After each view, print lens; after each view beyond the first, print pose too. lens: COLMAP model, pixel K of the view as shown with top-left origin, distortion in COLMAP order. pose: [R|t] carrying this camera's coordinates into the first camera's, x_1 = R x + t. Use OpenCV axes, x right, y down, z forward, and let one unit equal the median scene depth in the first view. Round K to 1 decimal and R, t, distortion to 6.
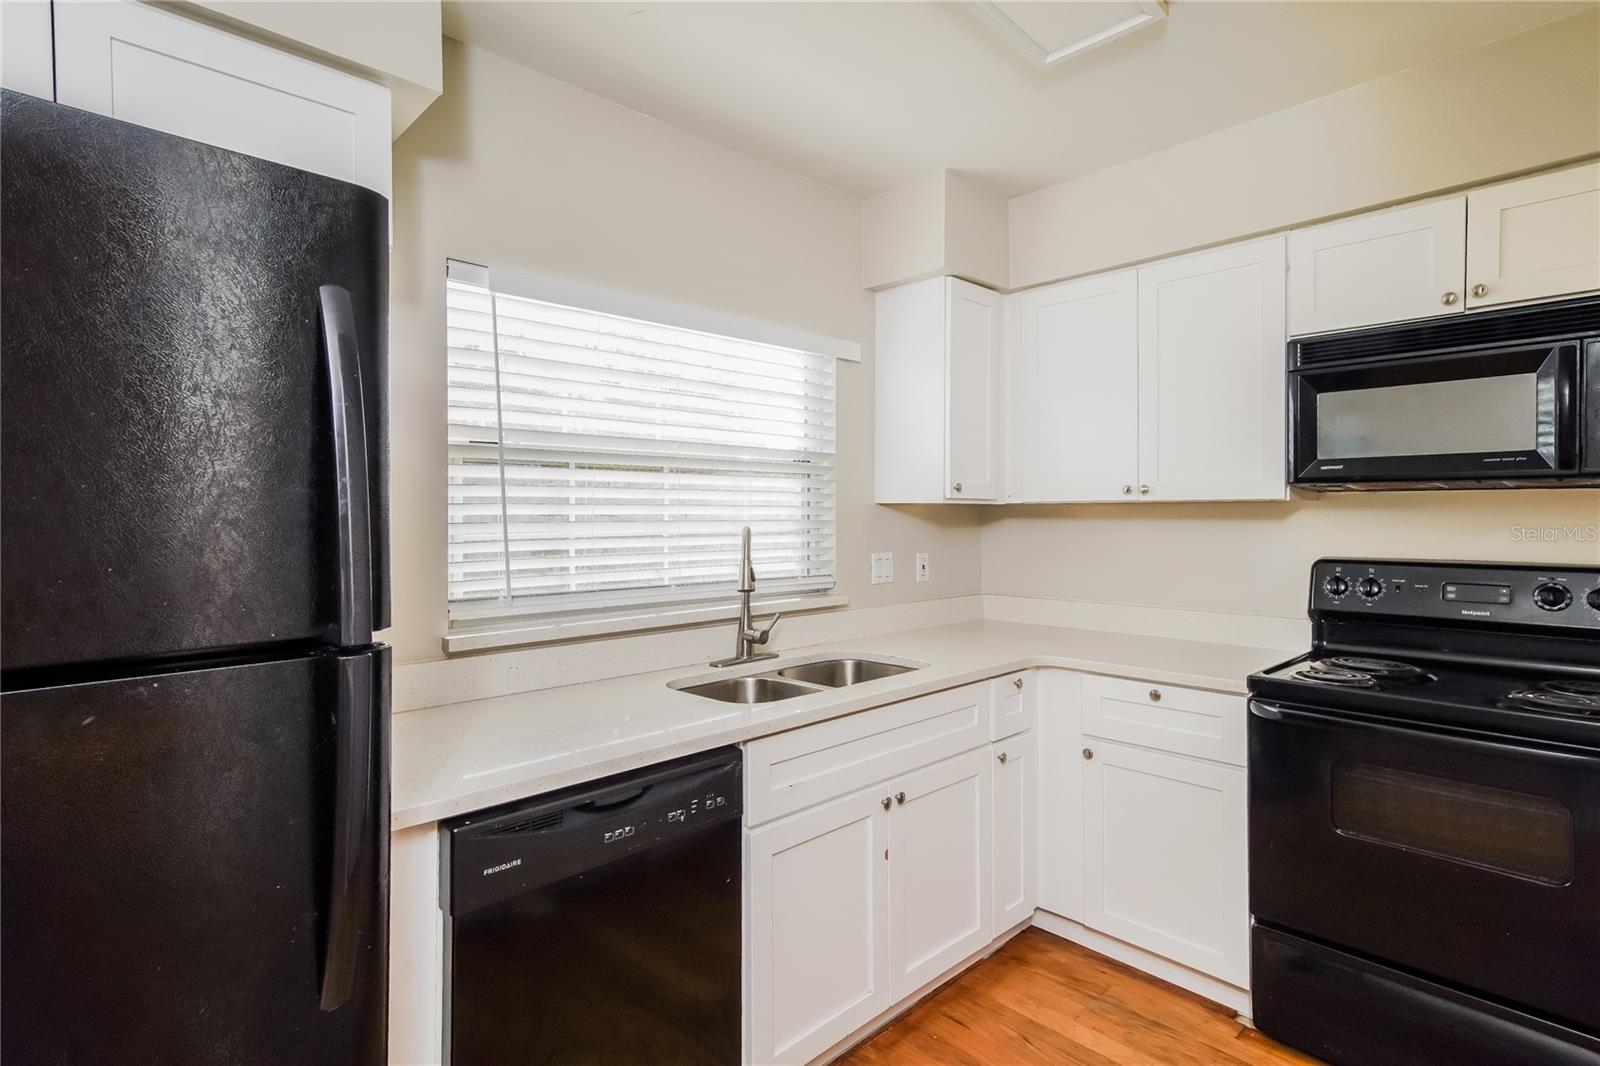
lens RADIAL K [[809.2, 0, 797.9], [0, 809.2, 518.4], [0, 0, 1]] dist [0.016955, 0.000528]
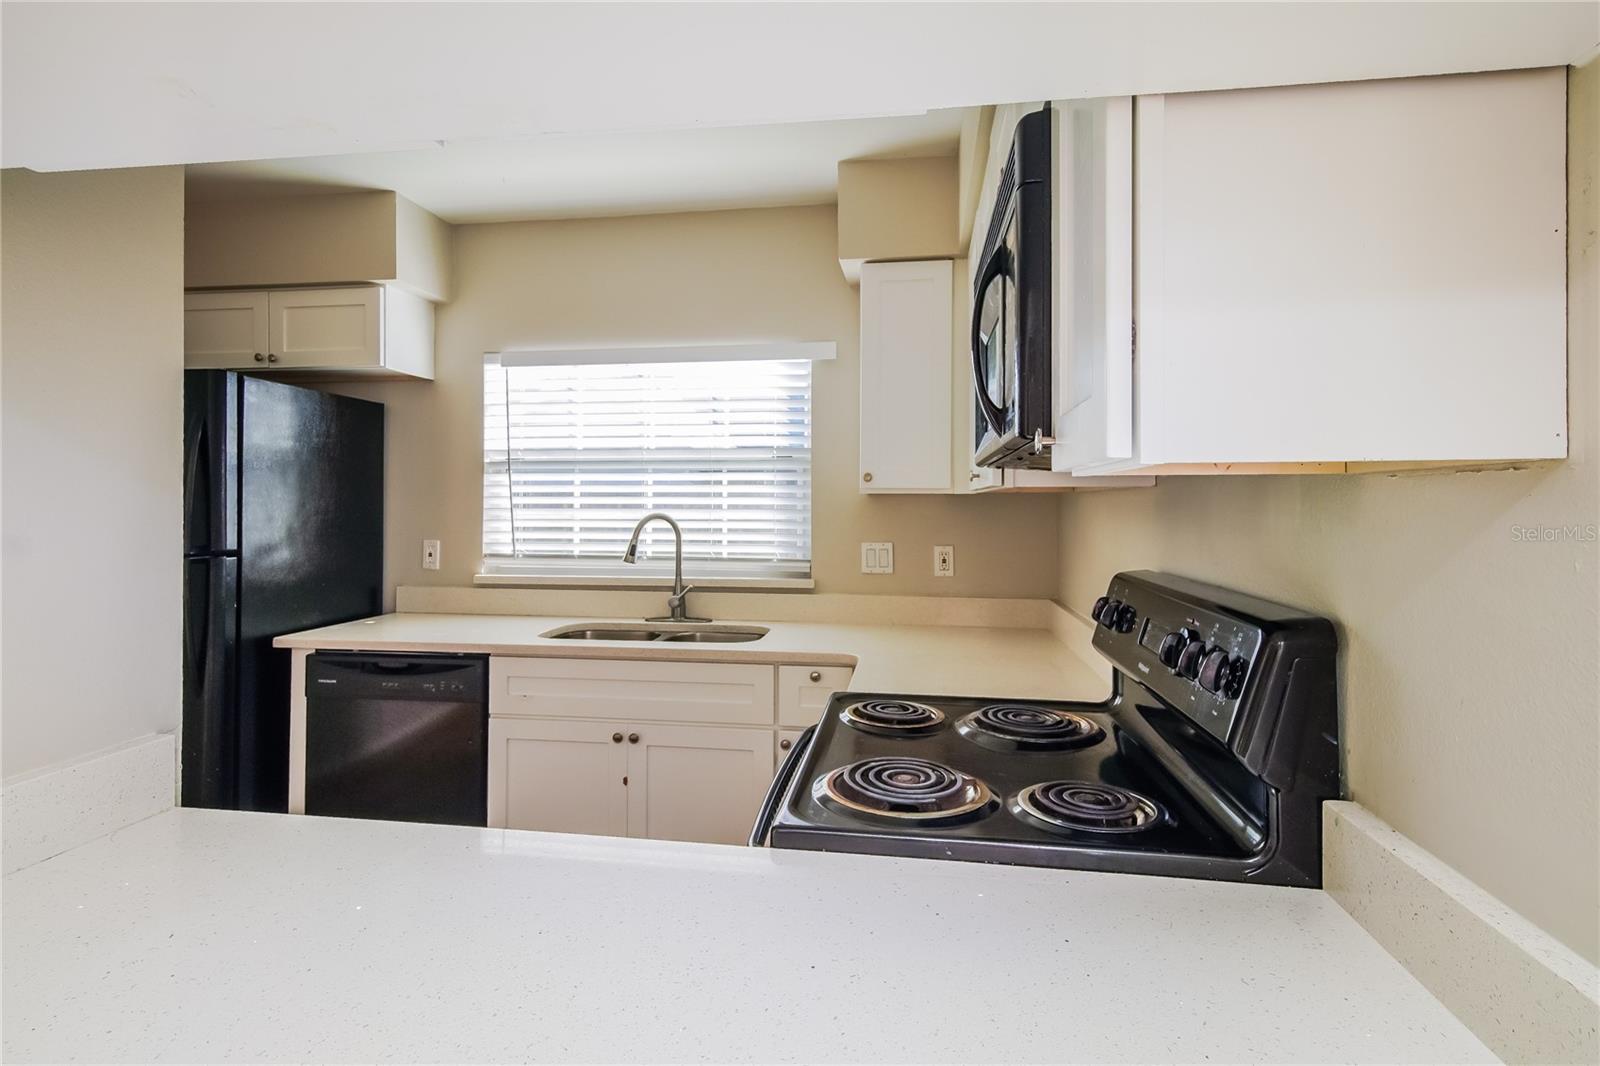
lens RADIAL K [[809.2, 0, 797.9], [0, 809.2, 518.4], [0, 0, 1]] dist [0.016955, 0.000528]
pose [[0.609157, 0.018708, -0.792829, 0.974466], [-0.007112, 0.999810, 0.018128, -0.006177], [0.793018, -0.005404, 0.609174, 0.362013]]
